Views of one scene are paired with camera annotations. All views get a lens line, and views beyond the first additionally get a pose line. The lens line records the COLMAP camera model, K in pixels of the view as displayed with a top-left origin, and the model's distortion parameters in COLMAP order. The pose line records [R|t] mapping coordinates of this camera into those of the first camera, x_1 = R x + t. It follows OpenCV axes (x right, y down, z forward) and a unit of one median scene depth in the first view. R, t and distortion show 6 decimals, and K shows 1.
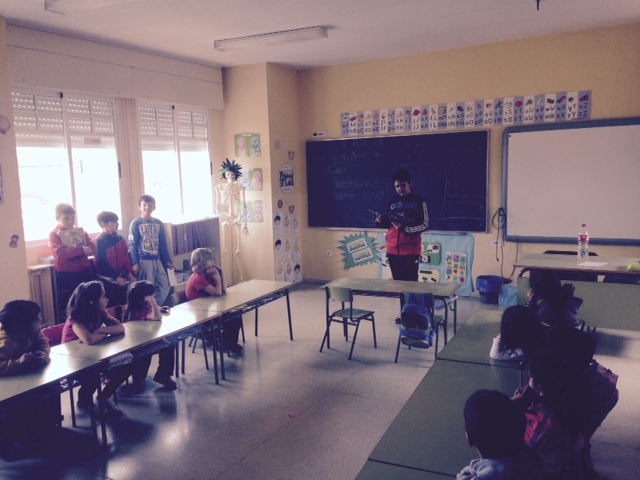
lens RADIAL K [[578.4, 0, 320.0], [0, 578.4, 240.0], [0, 0, 1]] dist [0.216156, -0.340481]
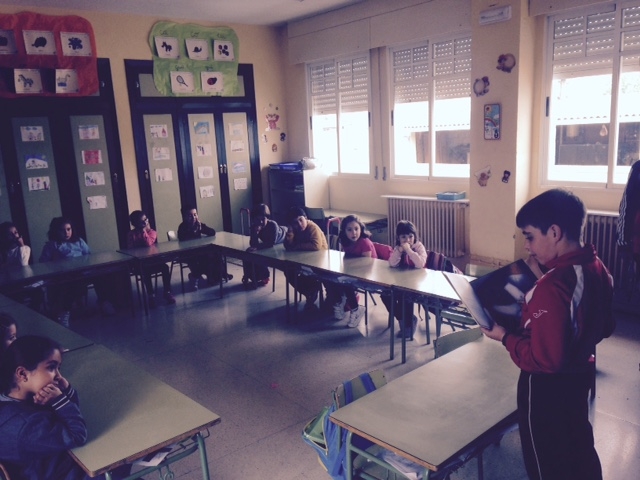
lens RADIAL K [[578.4, 0, 320.0], [0, 578.4, 240.0], [0, 0, 1]] dist [0.216156, -0.340481]
pose [[-0.385076, 0.220726, -0.896101, 0.589134], [-0.046497, 0.965105, 0.257704, -0.146395], [0.921713, 0.140901, -0.361376, 1.106008]]
